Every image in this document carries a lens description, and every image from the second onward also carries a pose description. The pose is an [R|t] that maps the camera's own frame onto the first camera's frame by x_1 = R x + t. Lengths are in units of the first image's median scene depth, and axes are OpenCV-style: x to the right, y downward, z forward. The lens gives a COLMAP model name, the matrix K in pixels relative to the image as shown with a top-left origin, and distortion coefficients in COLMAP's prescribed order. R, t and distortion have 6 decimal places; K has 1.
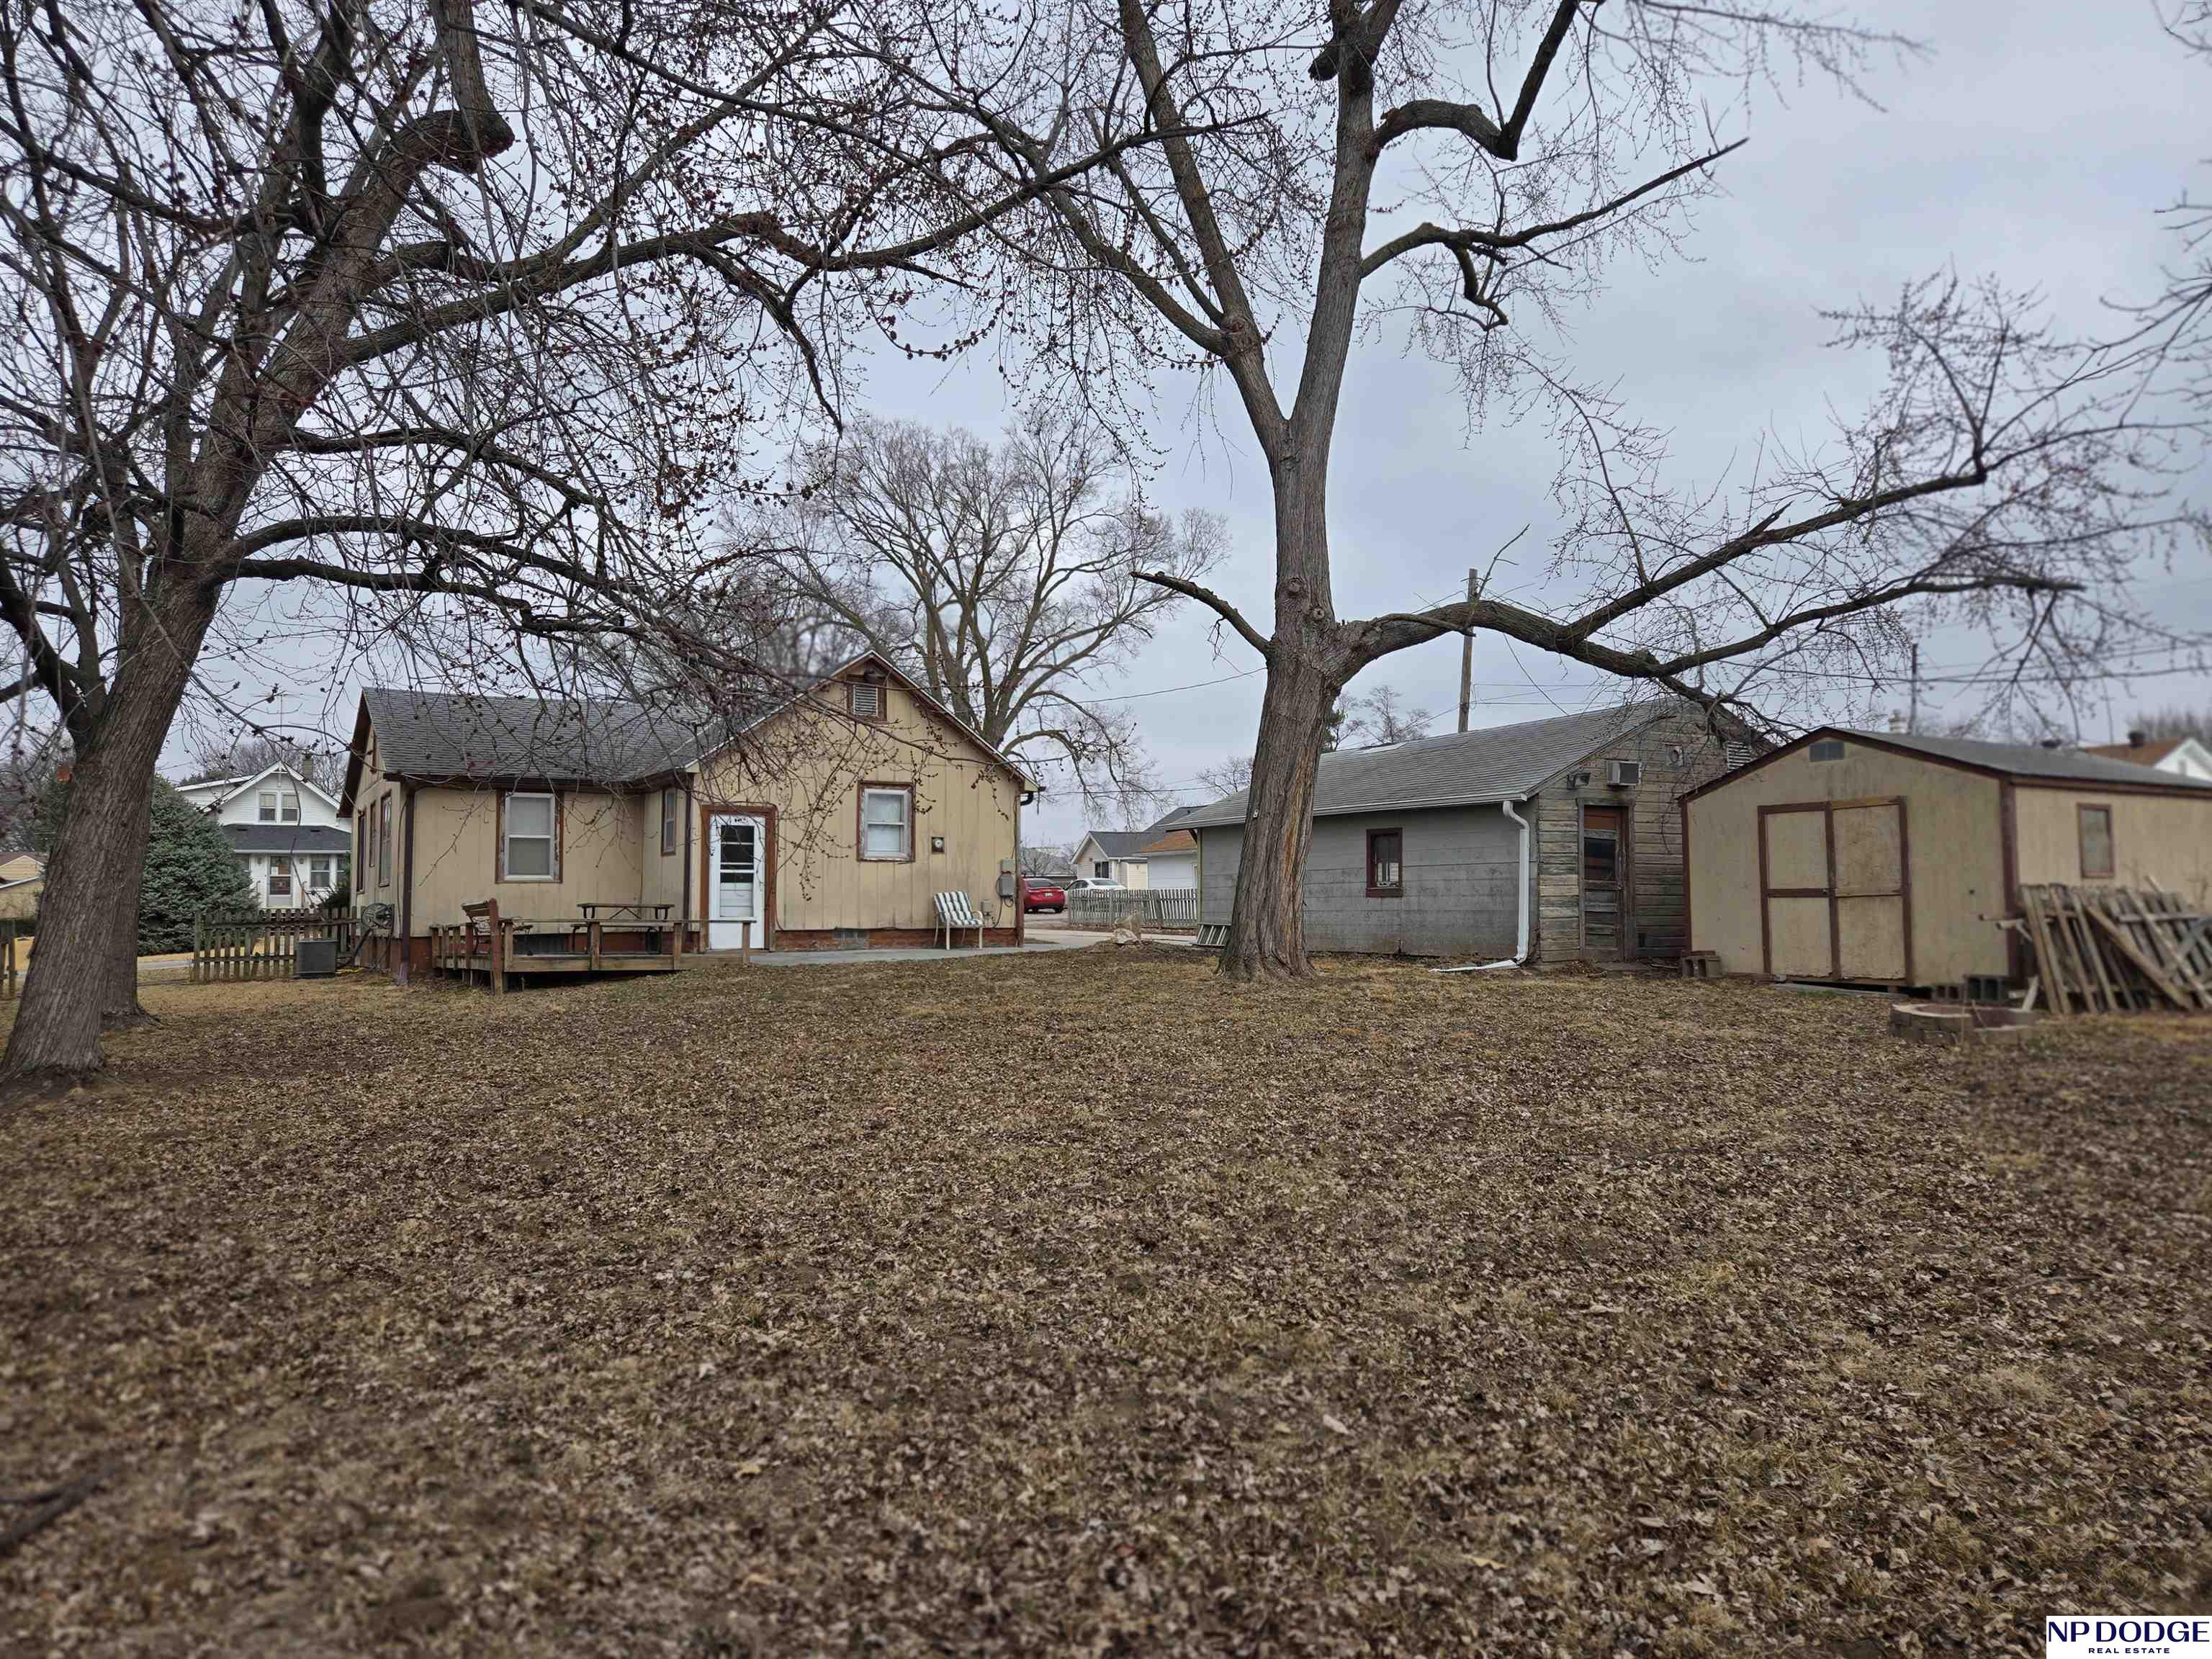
lens RADIAL K [[1466.7, 0, 1111.1], [0, 1466.7, 814.9], [0, 0, 1]] dist [0.075833, -0.056044]
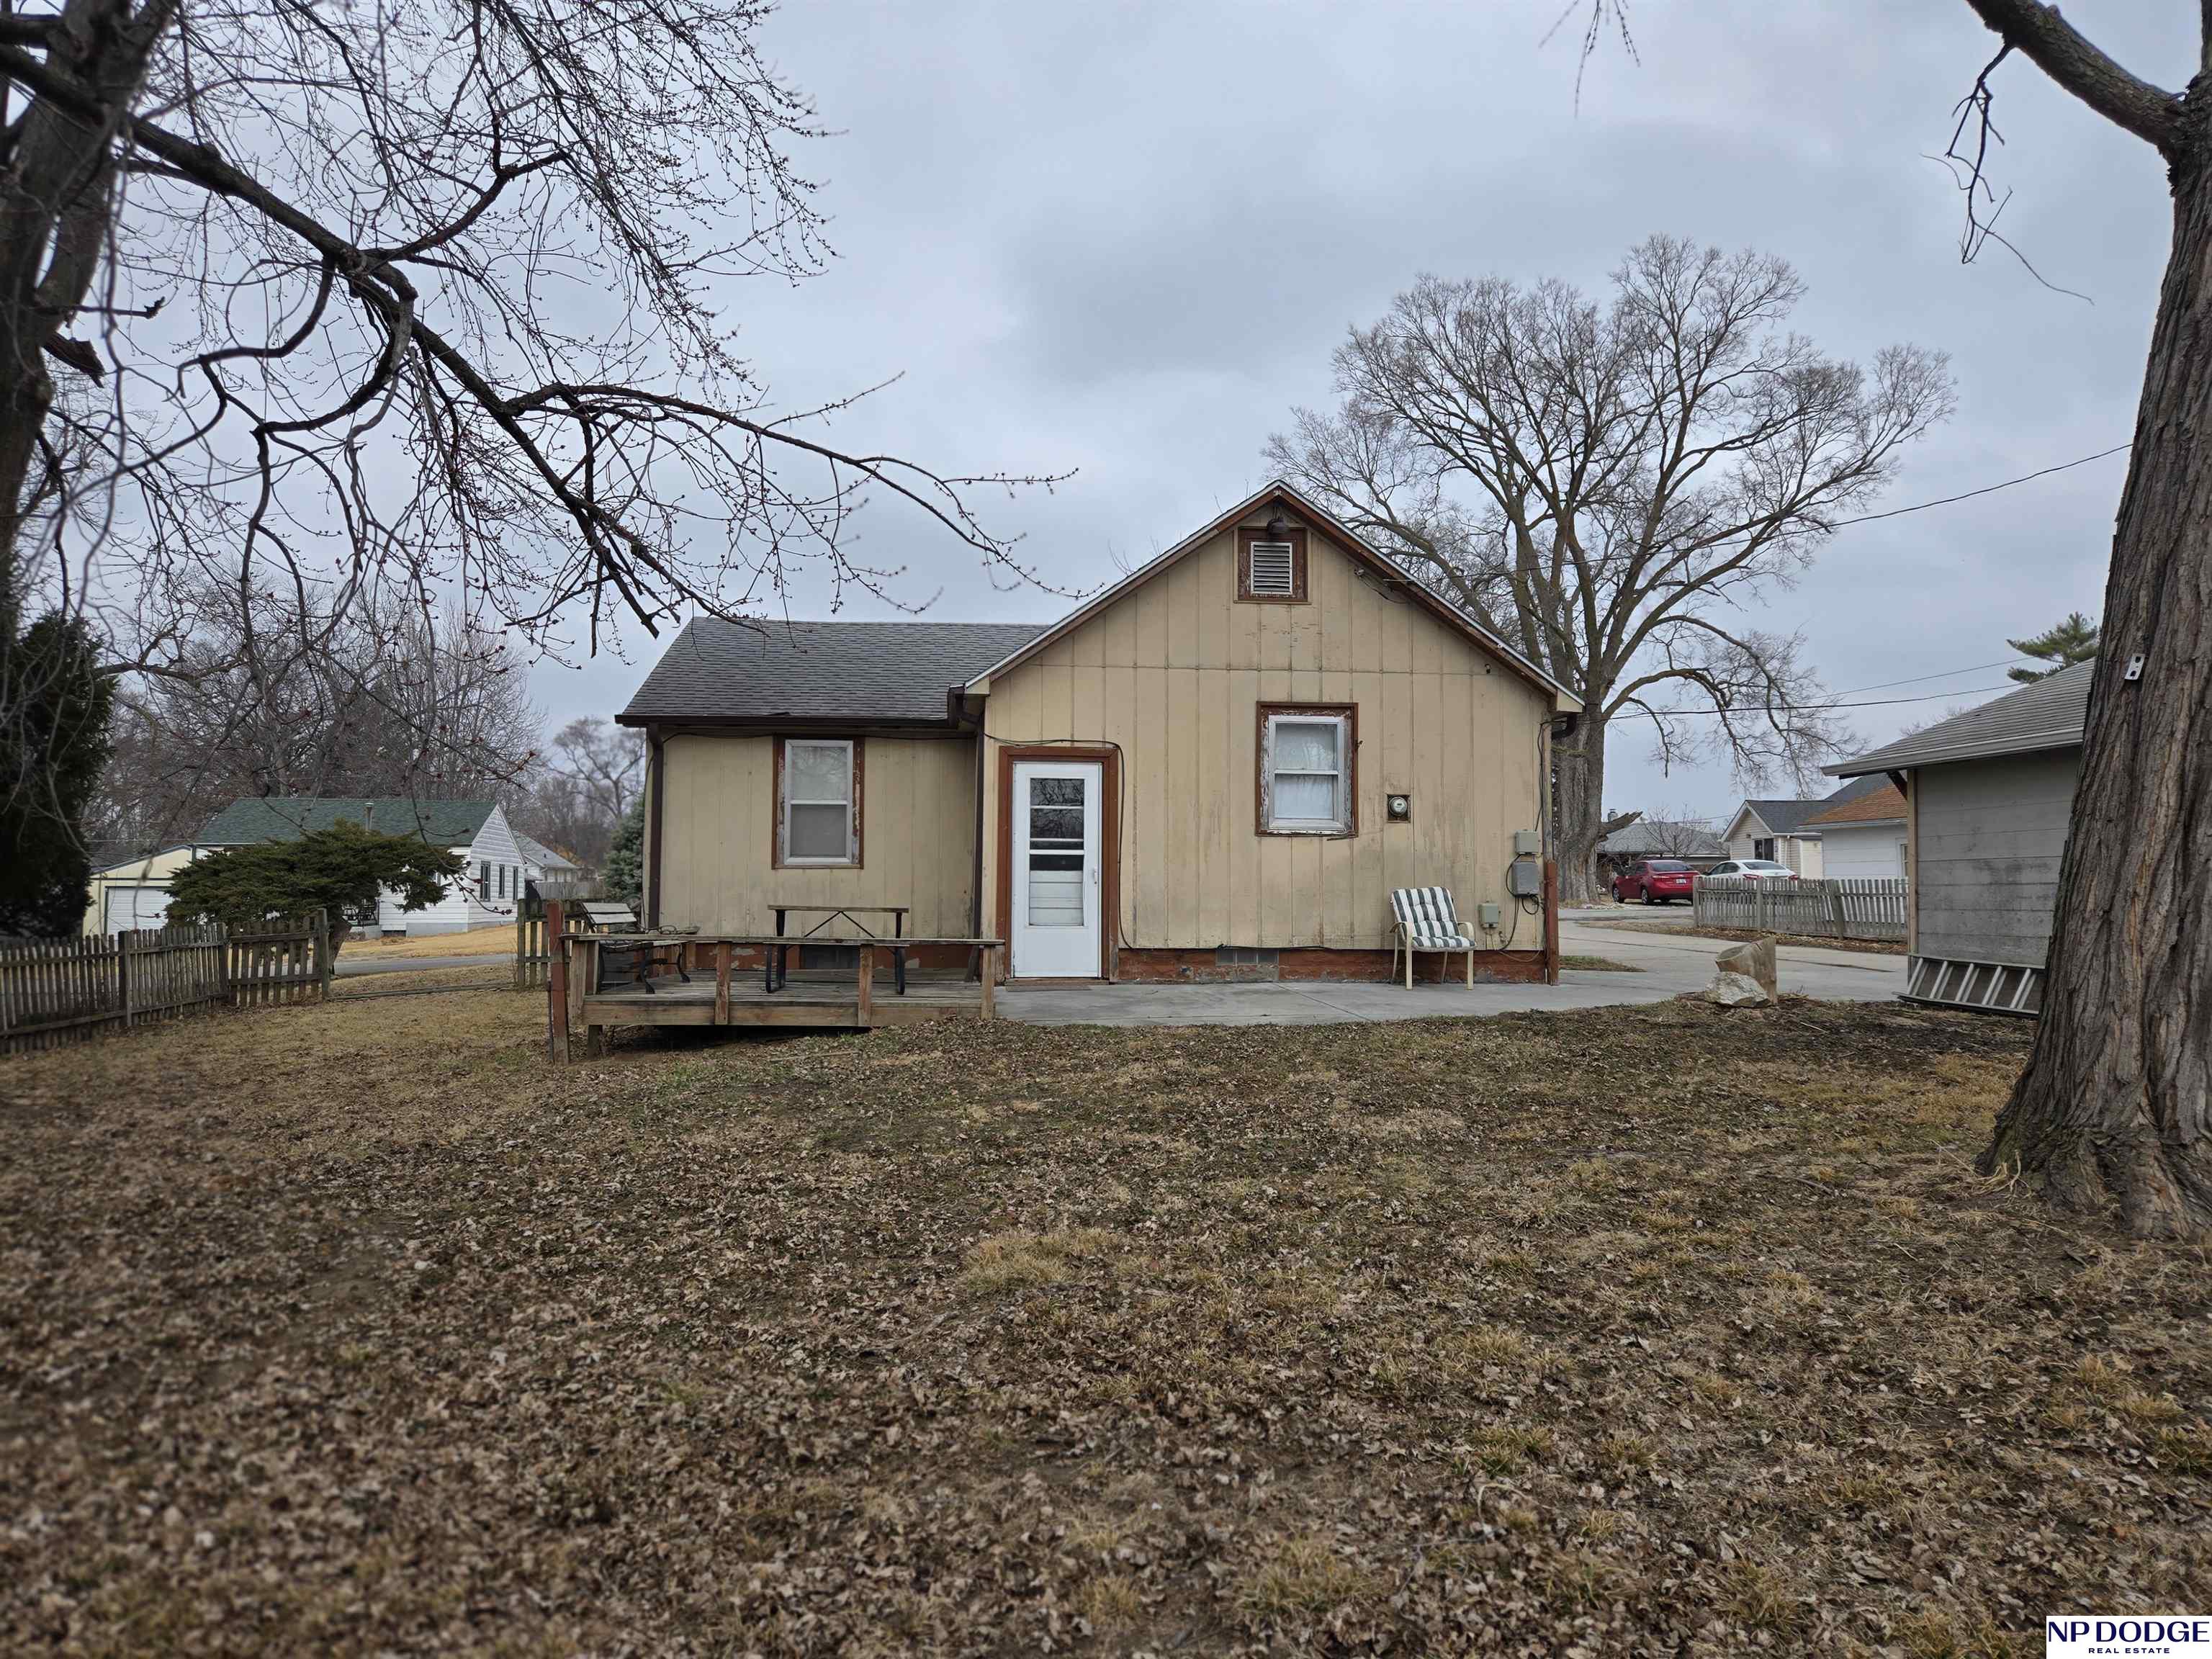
lens RADIAL K [[1466.7, 0, 1111.1], [0, 1466.7, 814.9], [0, 0, 1]] dist [0.075833, -0.056044]
pose [[0.908850, -0.011211, -0.416972, 0.023661], [0.017097, 0.999800, 0.010384, 0.015391], [0.416773, -0.016567, 0.908860, 0.418489]]
